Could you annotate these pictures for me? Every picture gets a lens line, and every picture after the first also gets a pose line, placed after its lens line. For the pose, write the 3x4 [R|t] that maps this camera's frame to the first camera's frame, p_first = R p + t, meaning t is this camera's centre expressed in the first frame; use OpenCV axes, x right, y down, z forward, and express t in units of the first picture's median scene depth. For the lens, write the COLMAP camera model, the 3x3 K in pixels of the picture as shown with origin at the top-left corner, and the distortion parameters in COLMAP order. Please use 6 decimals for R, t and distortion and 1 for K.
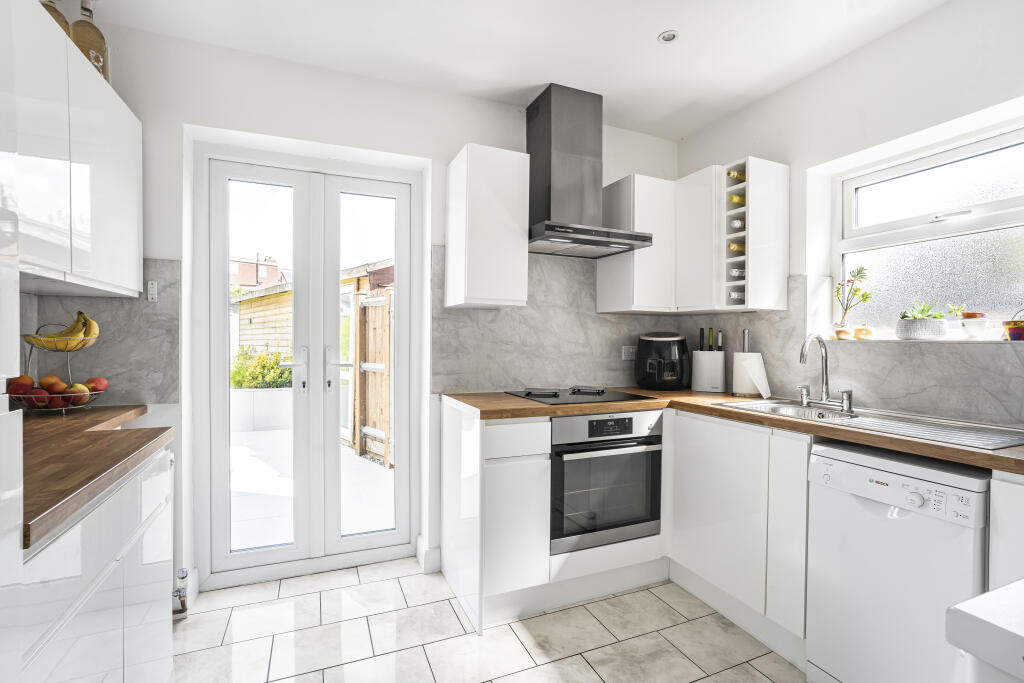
lens RADIAL K [[469.1, 0, 508.6], [0, 469.1, 346.0], [0, 0, 1]] dist [-0.019904, 0.000023]
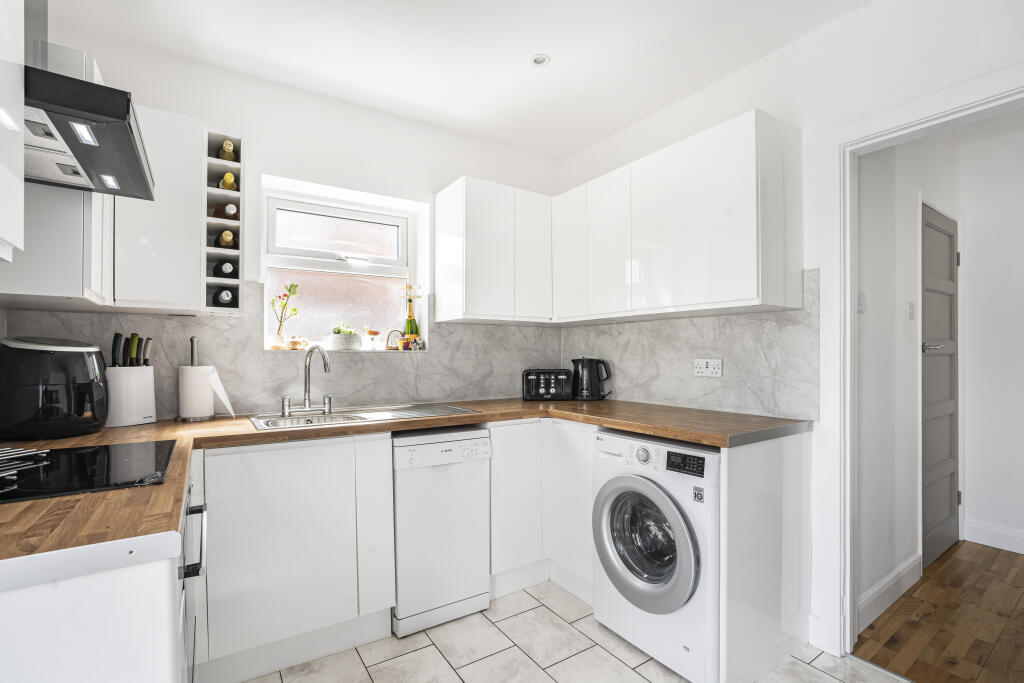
lens RADIAL K [[469.1, 0, 508.6], [0, 469.1, 346.0], [0, 0, 1]] dist [-0.019904, 0.000023]
pose [[-0.174489, 0.009208, 0.984616, -0.451531], [0.013778, 0.999881, -0.006909, -0.009116], [-0.984563, 0.012361, -0.174595, 0.735049]]
